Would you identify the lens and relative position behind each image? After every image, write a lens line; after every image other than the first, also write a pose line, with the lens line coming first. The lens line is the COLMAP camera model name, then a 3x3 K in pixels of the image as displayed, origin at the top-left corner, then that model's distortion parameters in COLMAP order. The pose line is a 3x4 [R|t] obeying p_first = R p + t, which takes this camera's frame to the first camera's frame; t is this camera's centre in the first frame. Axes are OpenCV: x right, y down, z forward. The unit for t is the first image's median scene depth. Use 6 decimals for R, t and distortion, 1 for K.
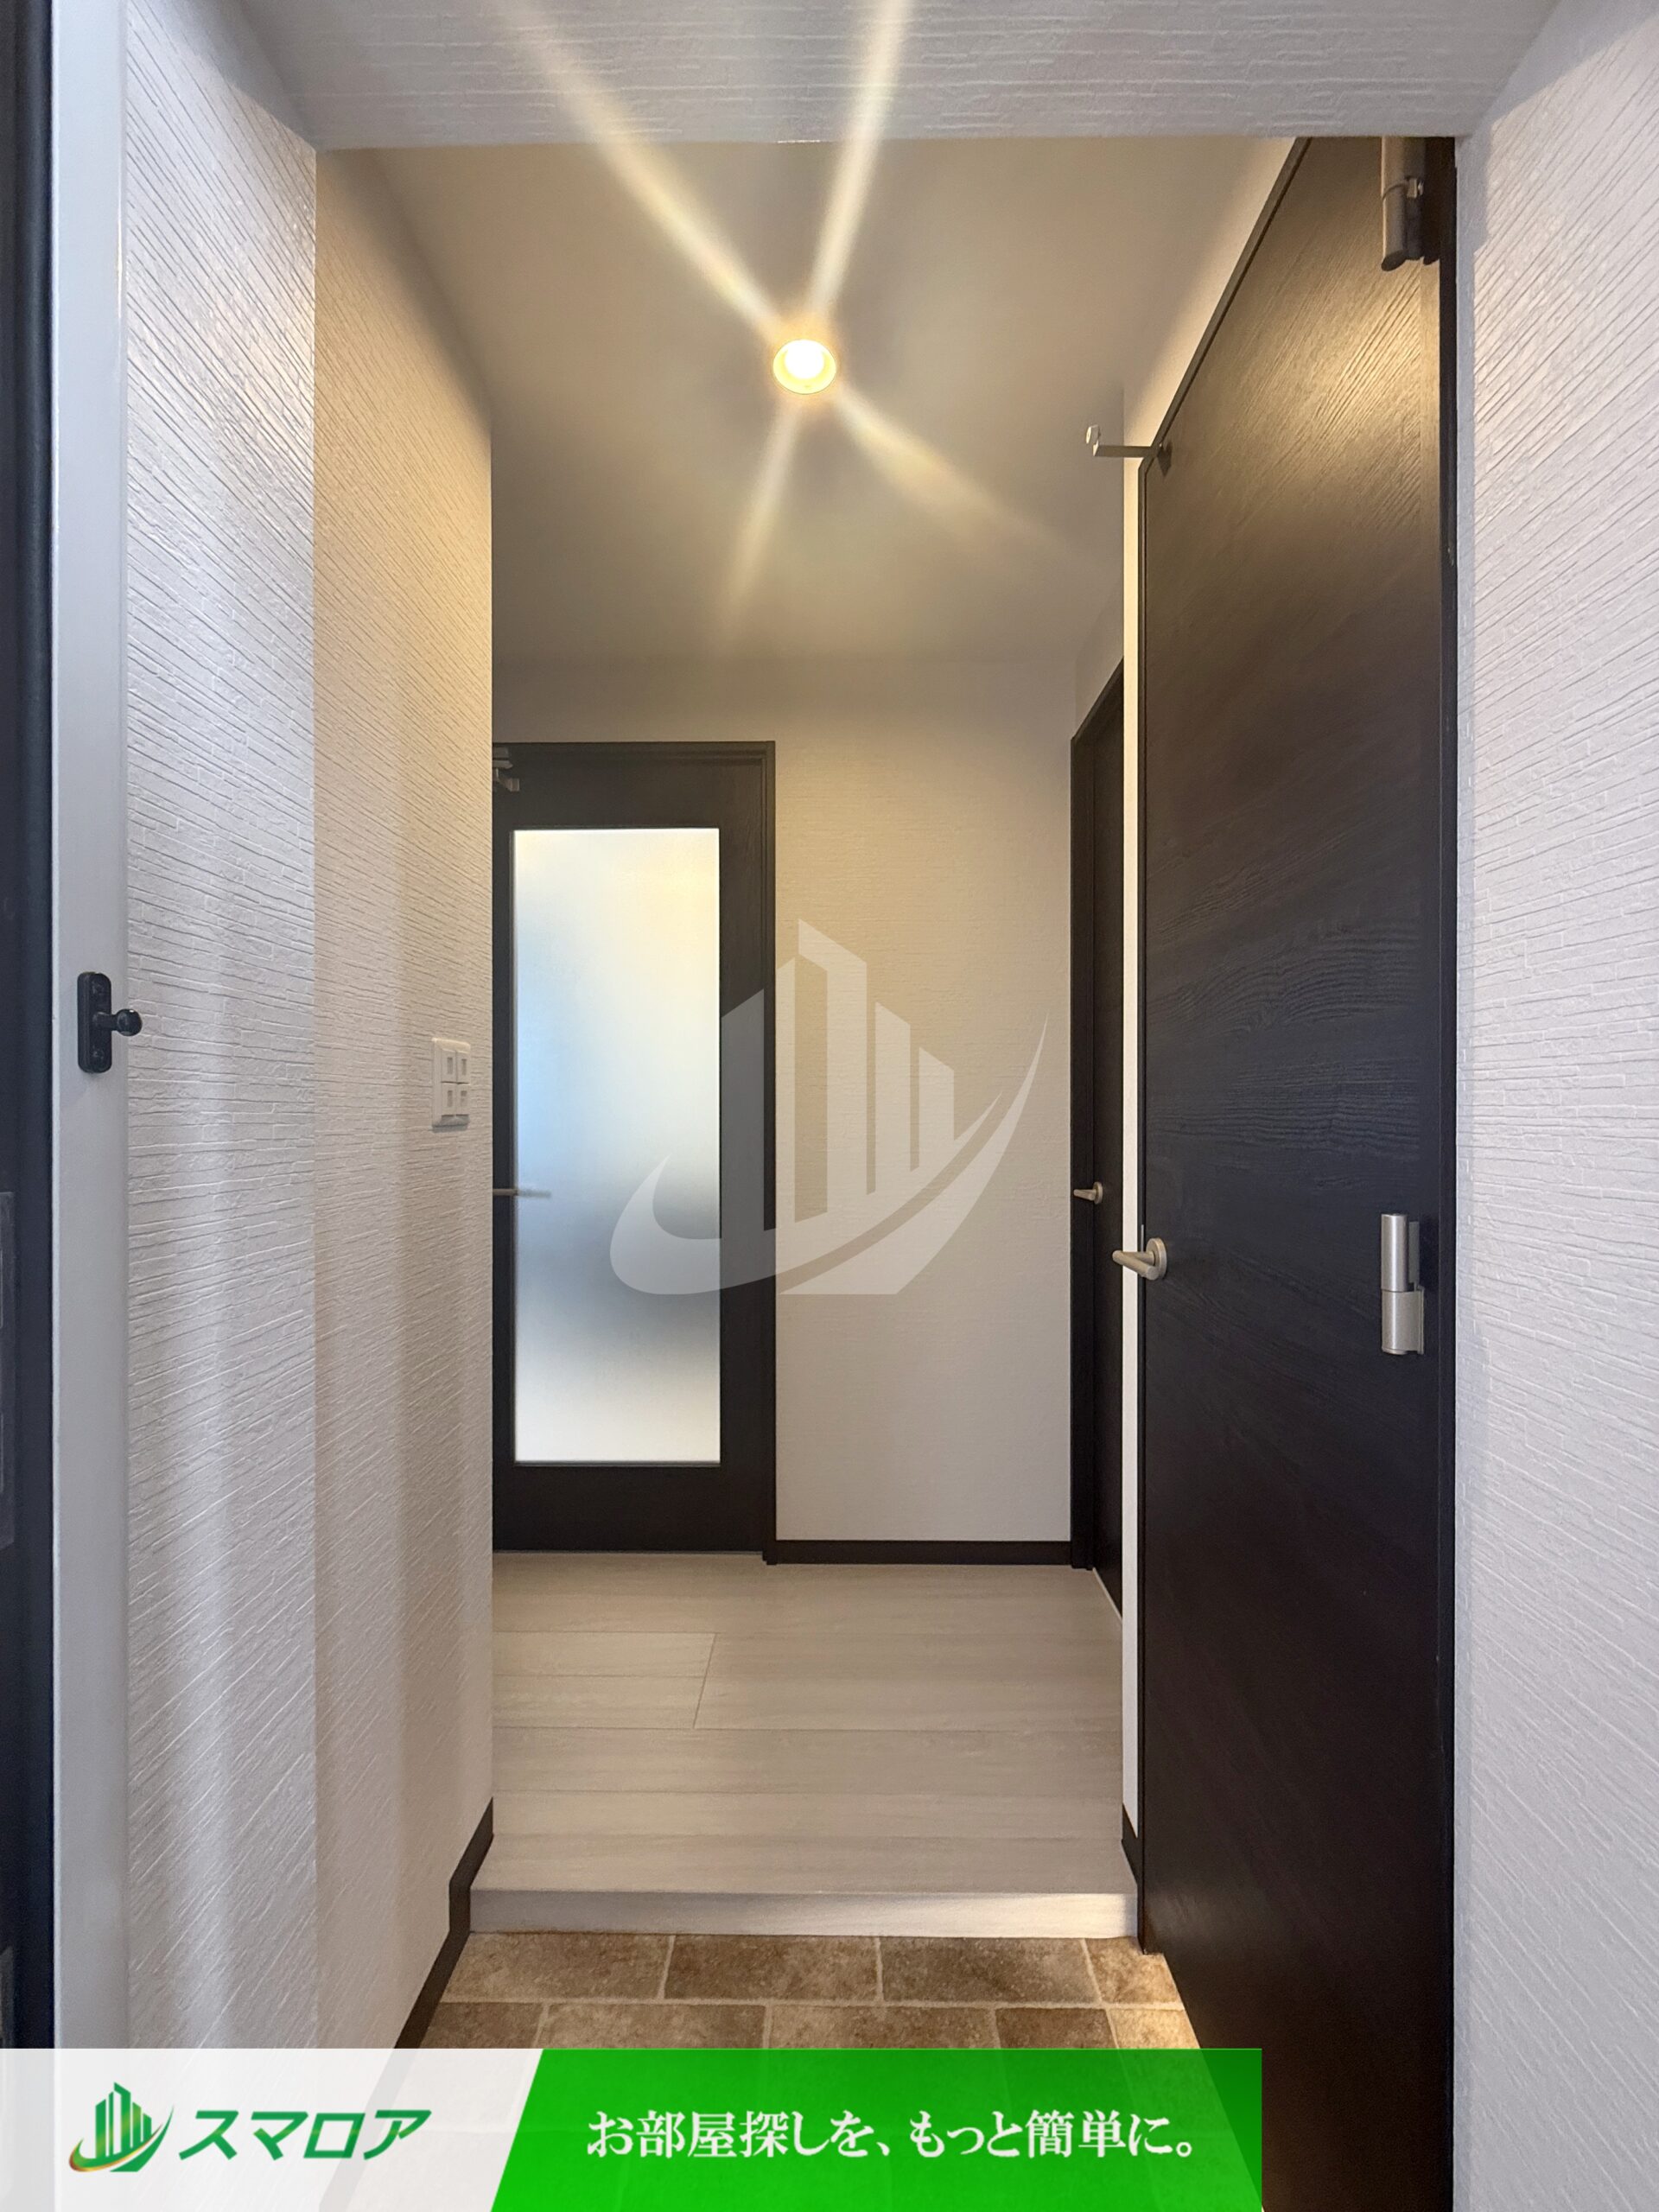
lens RADIAL K [[881.0, 0, 828.1], [0, 881.0, 1109.9], [0, 0, 1]] dist [-0.000155, 0.000545]
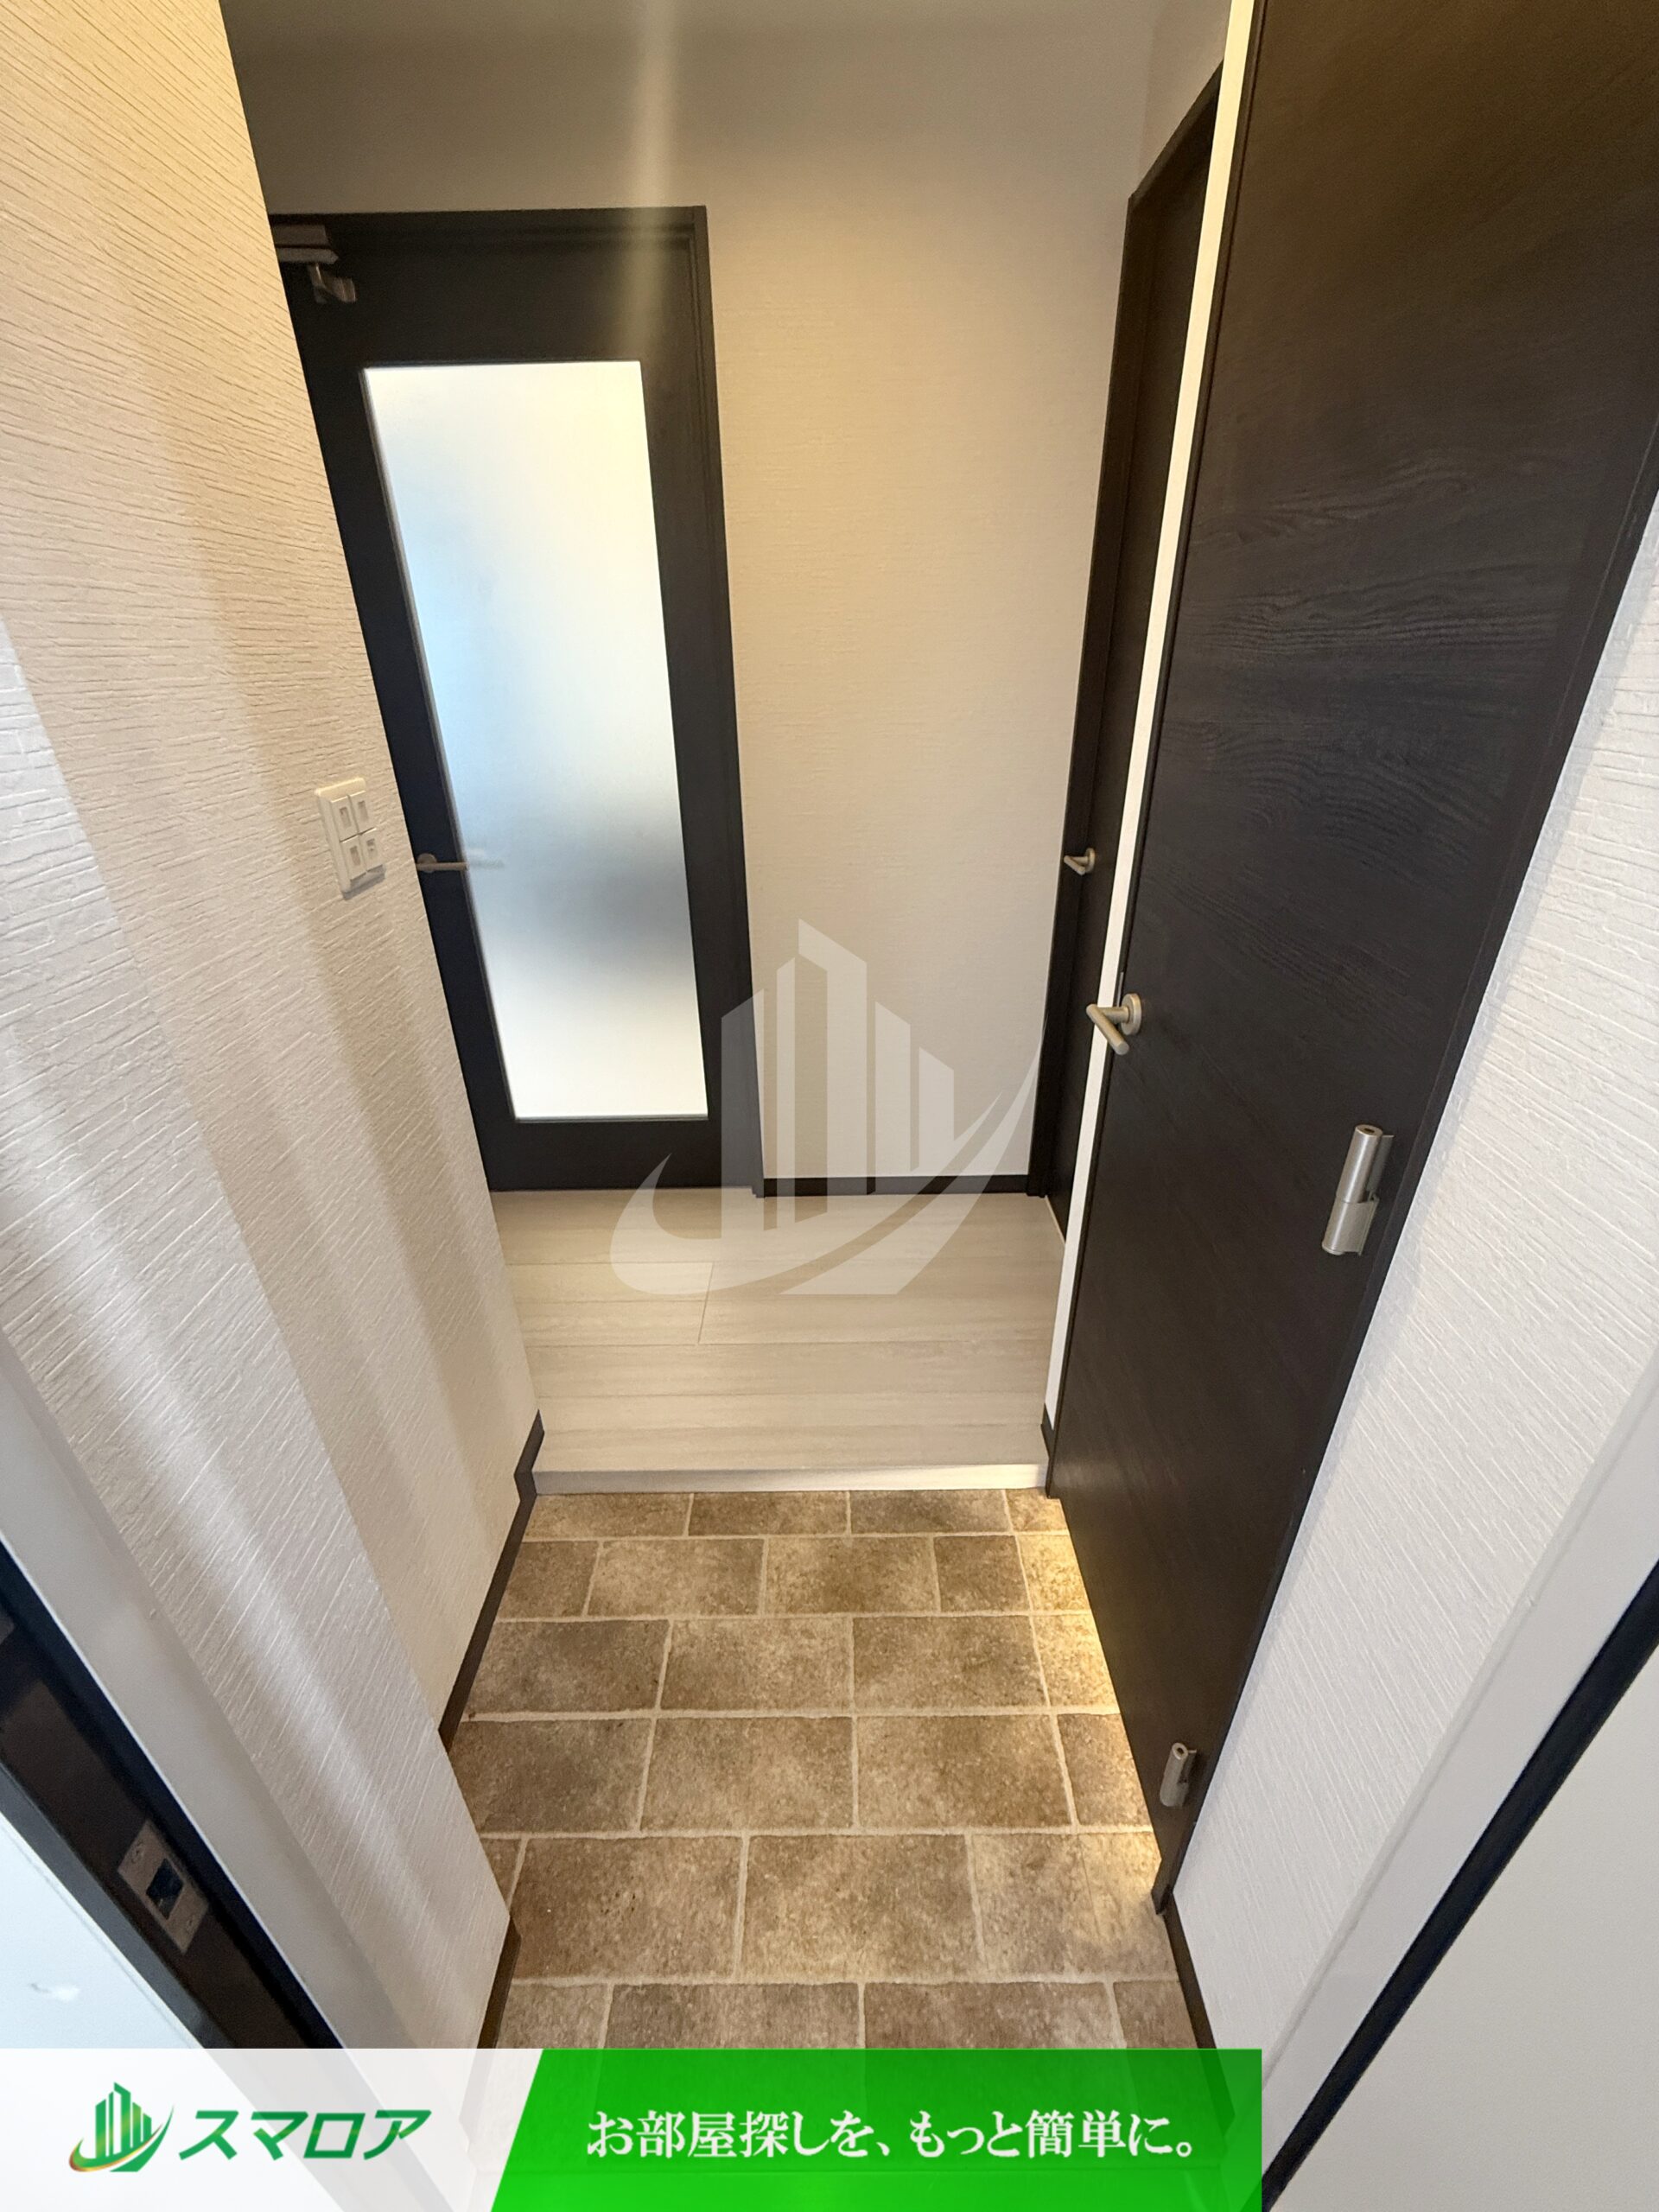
lens RADIAL K [[881.0, 0, 827.3], [0, 881.0, 1100.4], [0, 0, 1]] dist [-0.000155, 0.000545]
pose [[0.999771, -0.020593, 0.005779, 0.031893], [0.015702, 0.890124, 0.455448, -0.190369], [-0.014523, -0.455253, 0.890244, 0.100355]]
